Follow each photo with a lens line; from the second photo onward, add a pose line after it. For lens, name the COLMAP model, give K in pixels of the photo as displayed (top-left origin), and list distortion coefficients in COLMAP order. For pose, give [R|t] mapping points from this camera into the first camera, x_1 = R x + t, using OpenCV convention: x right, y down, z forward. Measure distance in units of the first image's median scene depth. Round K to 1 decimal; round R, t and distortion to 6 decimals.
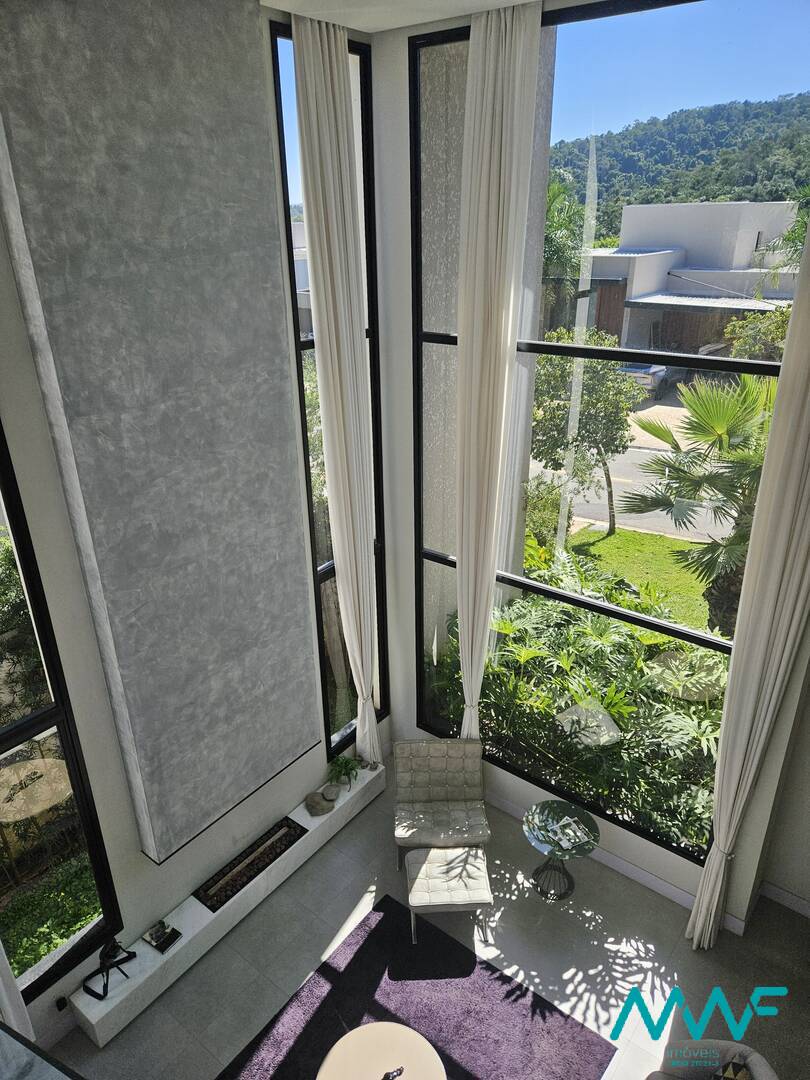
lens RADIAL K [[719.9, 0, 405.0], [0, 719.9, 540.0], [0, 0, 1]] dist [0.087020, -0.071772]
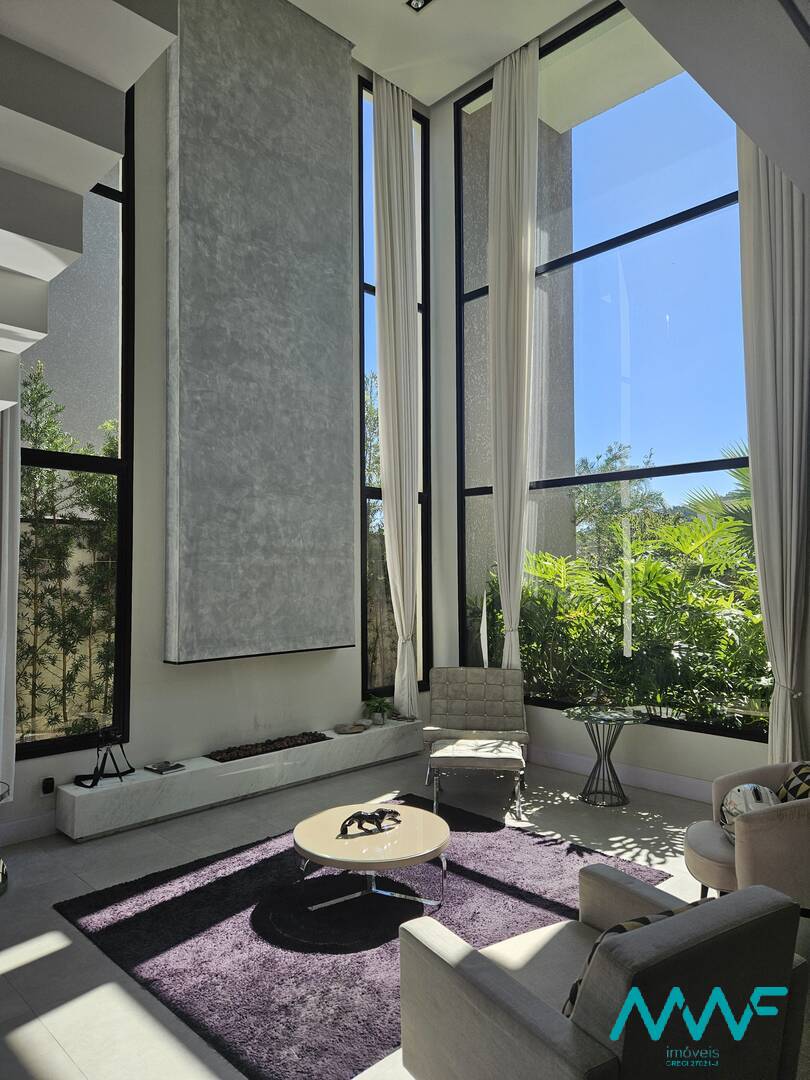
lens RADIAL K [[719.9, 0, 405.0], [0, 719.9, 540.0], [0, 0, 1]] dist [0.087020, -0.071772]
pose [[0.990726, 0.000660, -0.135874, 0.105231], [-0.062506, 0.890108, -0.451443, 0.727745], [0.120644, 0.455749, 0.881894, 0.092517]]
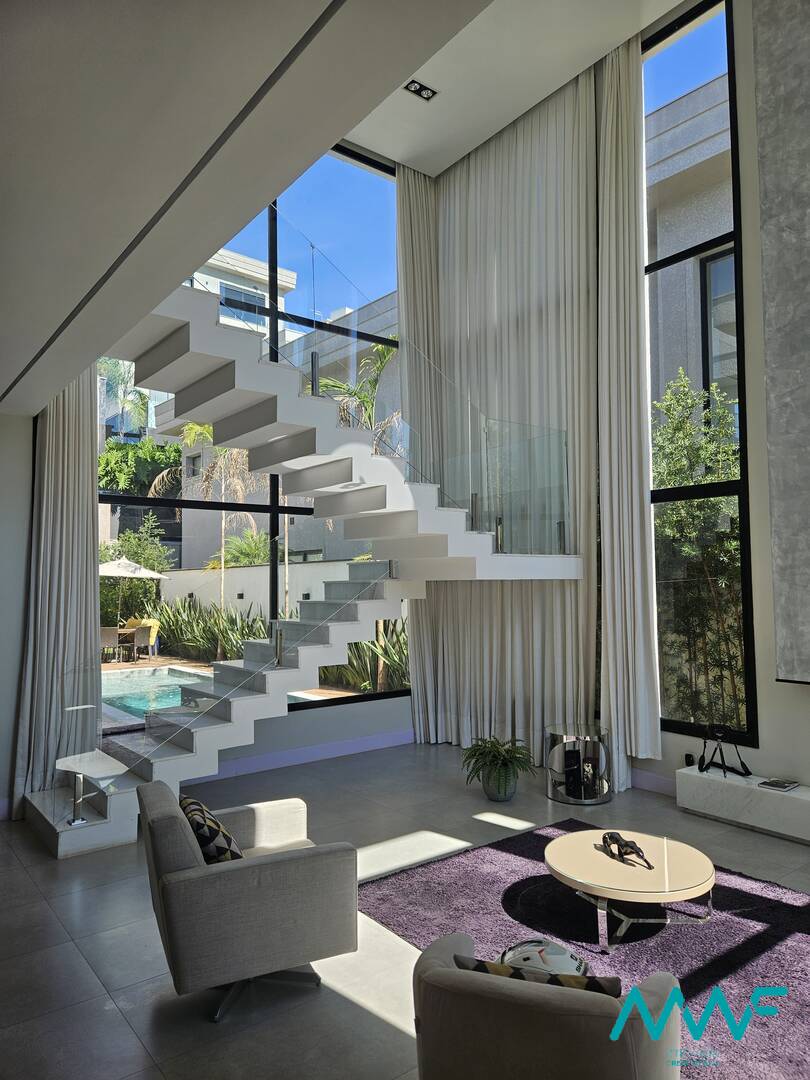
lens RADIAL K [[719.9, 0, 405.0], [0, 719.9, 540.0], [0, 0, 1]] dist [0.087020, -0.071772]
pose [[-0.256253, -0.043093, -0.965649, 0.741541], [-0.383290, 0.921639, 0.060584, 0.406057], [0.887368, 0.385649, -0.252690, 0.747018]]
